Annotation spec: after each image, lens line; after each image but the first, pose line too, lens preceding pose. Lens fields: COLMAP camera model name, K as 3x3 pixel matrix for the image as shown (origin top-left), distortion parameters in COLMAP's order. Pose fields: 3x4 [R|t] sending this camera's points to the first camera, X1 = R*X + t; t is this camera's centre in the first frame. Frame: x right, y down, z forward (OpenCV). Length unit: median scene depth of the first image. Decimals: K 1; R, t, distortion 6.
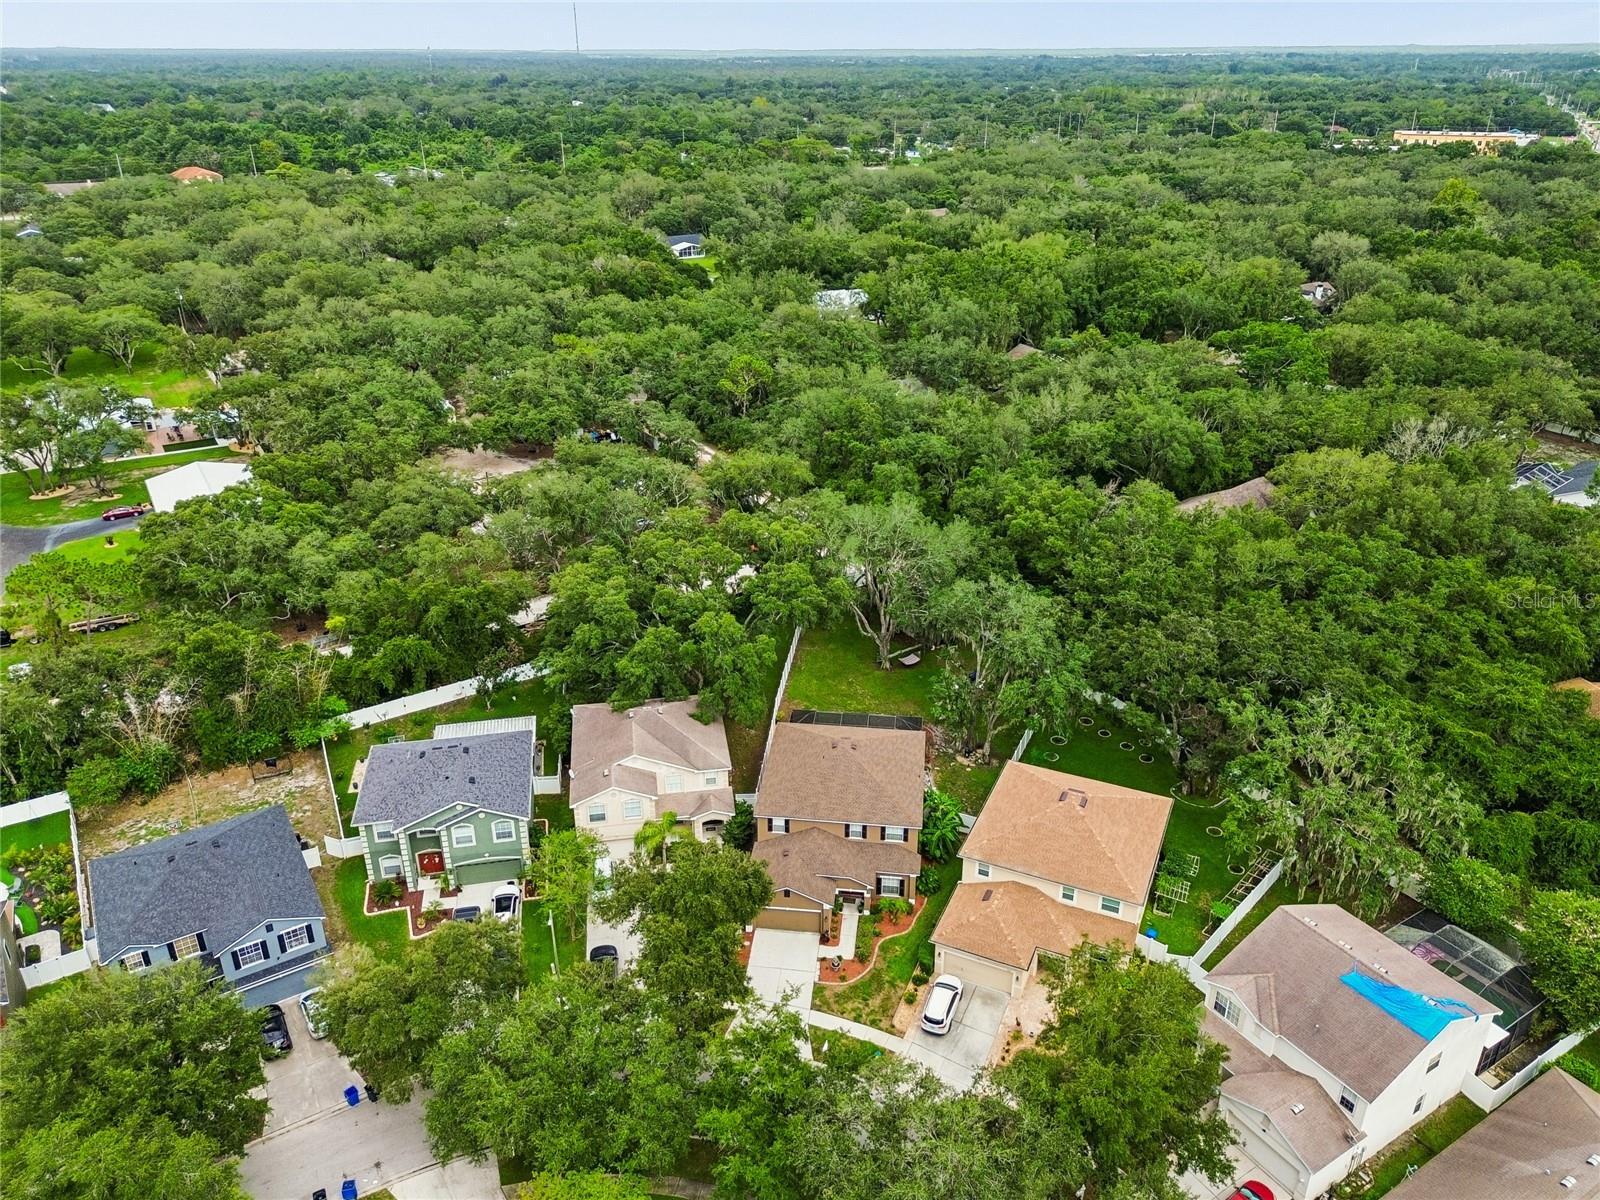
lens RADIAL K [[1138.0, 0, 805.7], [0, 1138.0, 592.5], [0, 0, 1]] dist [0.058262, -0.045191]
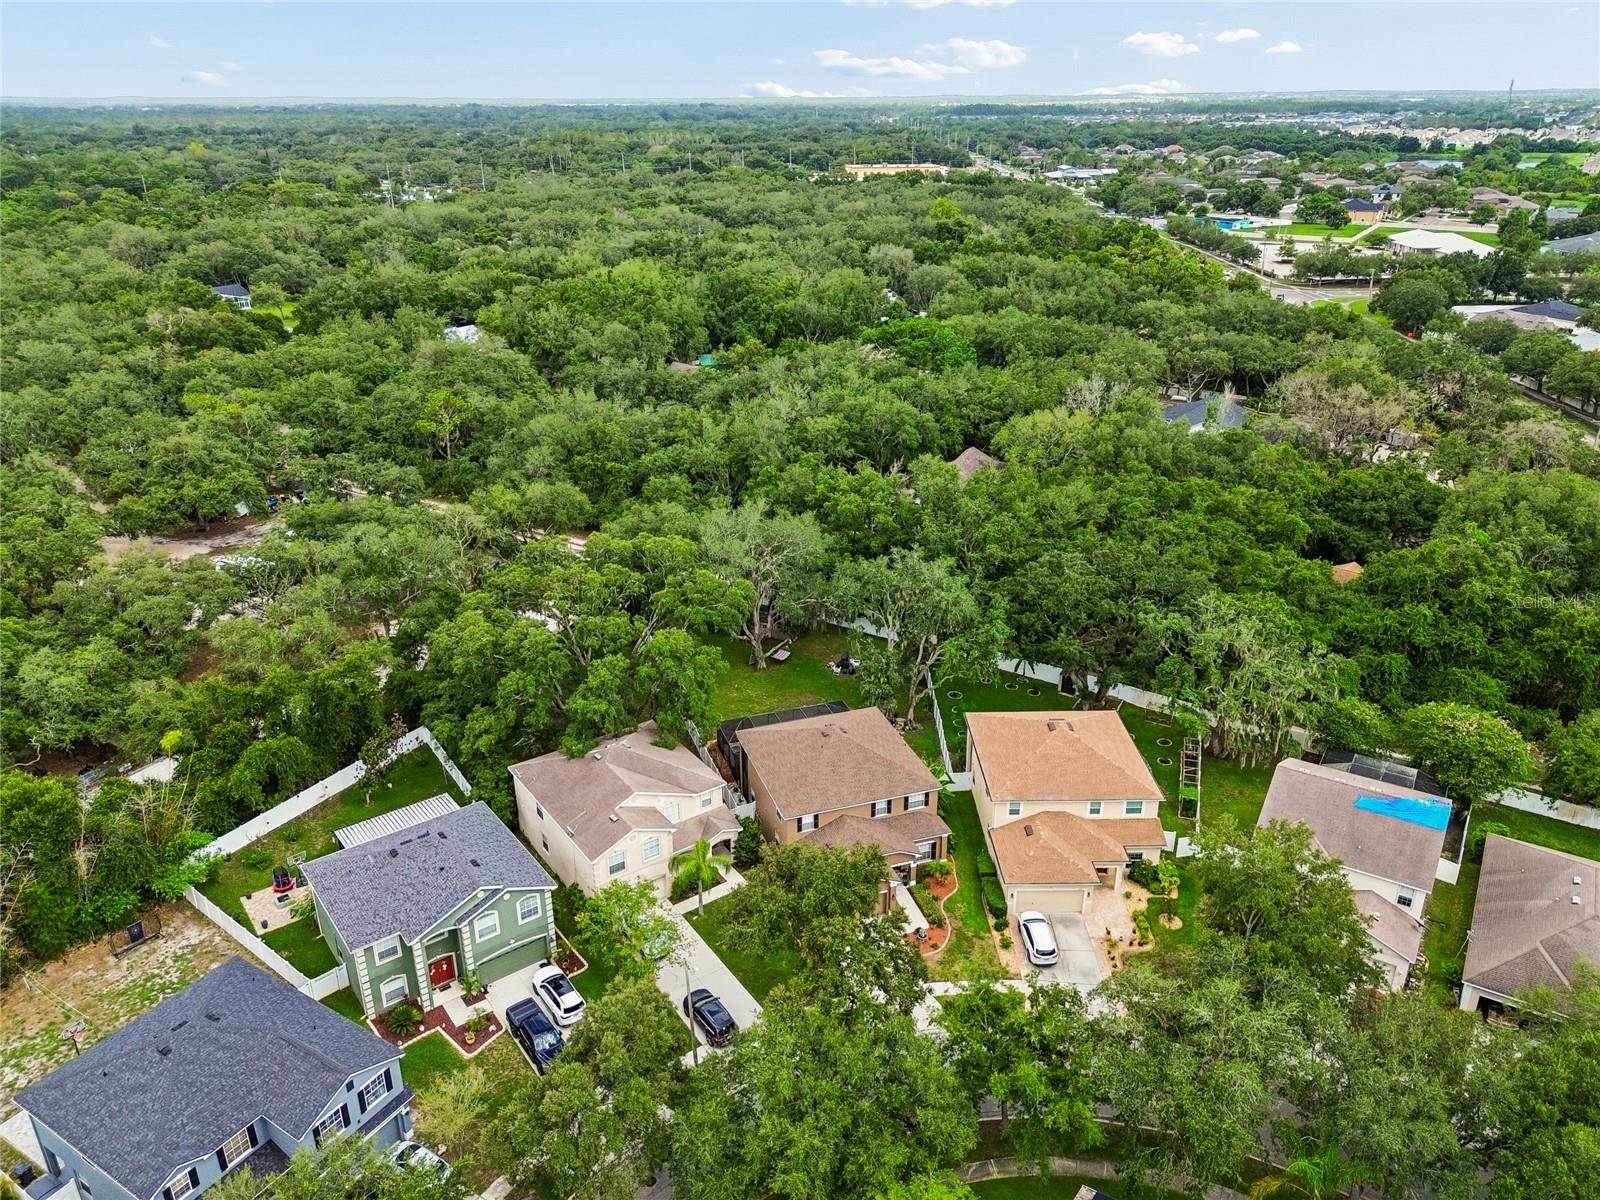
lens RADIAL K [[1138.0, 0, 805.7], [0, 1138.0, 592.5], [0, 0, 1]] dist [0.058262, -0.045191]
pose [[0.902391, -0.175216, 0.393687, -0.272932], [0.188820, 0.982003, 0.004250, 0.004553], [-0.387346, 0.070501, 0.919235, 0.066048]]
